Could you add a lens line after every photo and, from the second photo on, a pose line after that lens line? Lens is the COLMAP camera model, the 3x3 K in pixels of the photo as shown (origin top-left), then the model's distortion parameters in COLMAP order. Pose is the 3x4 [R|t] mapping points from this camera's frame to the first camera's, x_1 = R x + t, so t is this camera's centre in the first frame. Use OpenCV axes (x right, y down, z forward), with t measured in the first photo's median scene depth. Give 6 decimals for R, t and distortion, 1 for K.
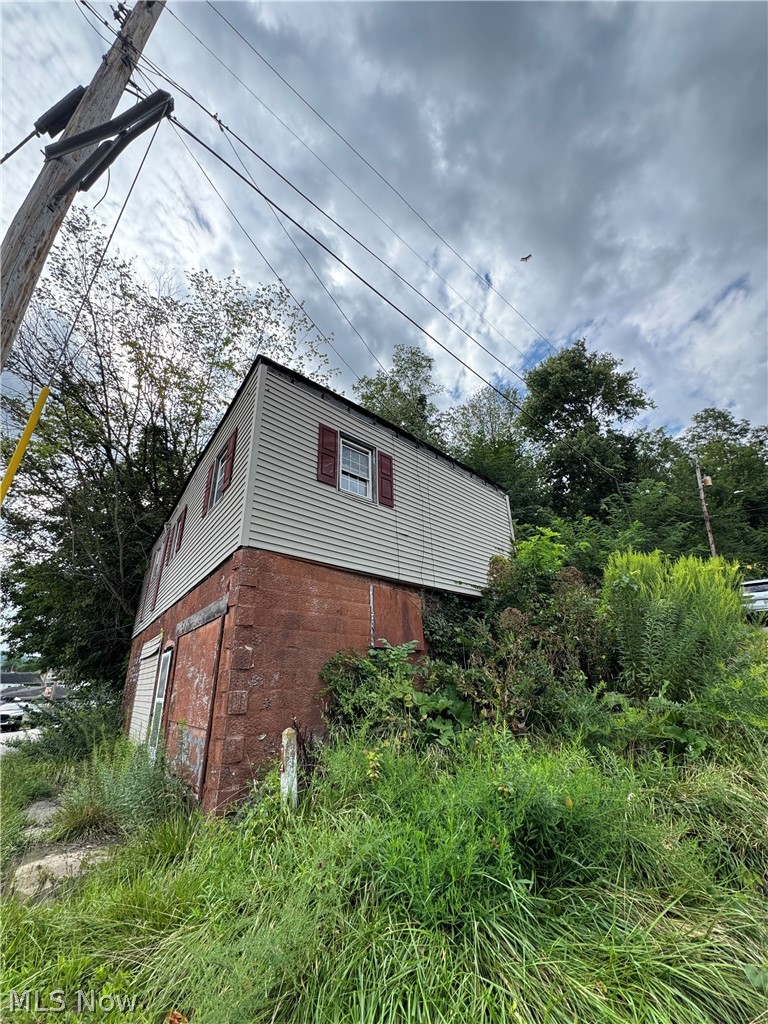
lens RADIAL K [[410.0, 0, 384.0], [0, 410.0, 512.0], [0, 0, 1]] dist [-0.002185, 0.000117]
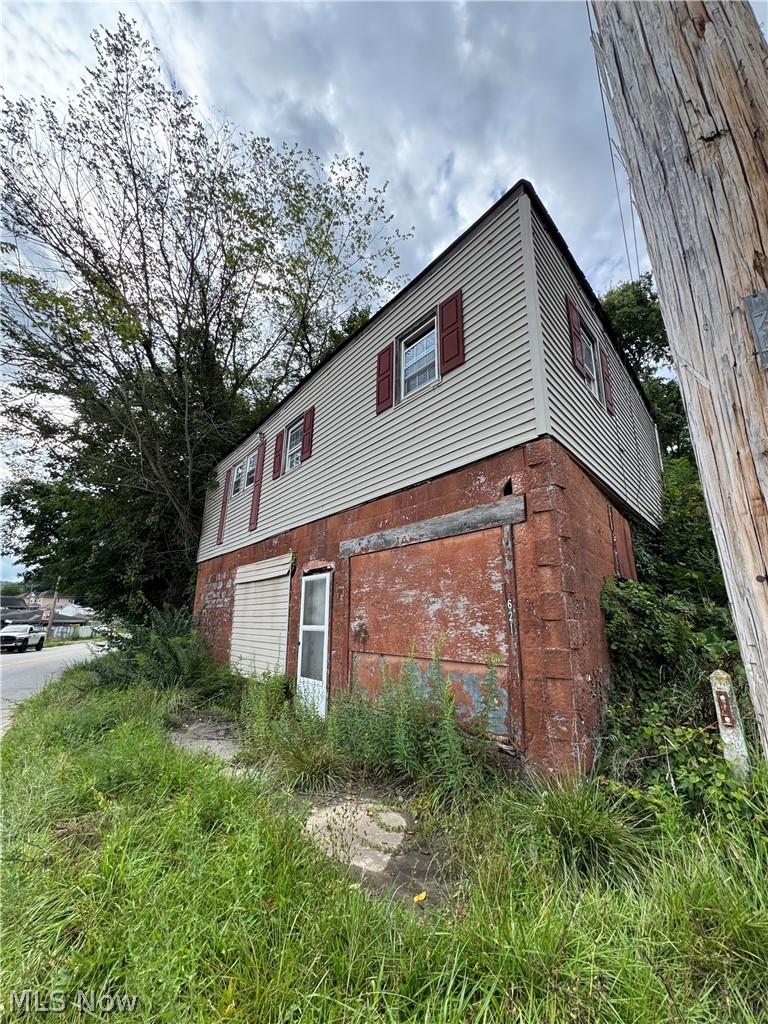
lens RADIAL K [[426.6, 0, 382.2], [0, 426.6, 521.7], [0, 0, 1]] dist [-0.046544, 0.016169]
pose [[0.996764, 0.051816, 0.061447, -0.115554], [-0.060789, 0.986115, 0.154540, 0.020664], [-0.052586, -0.157775, 0.986074, 0.025184]]
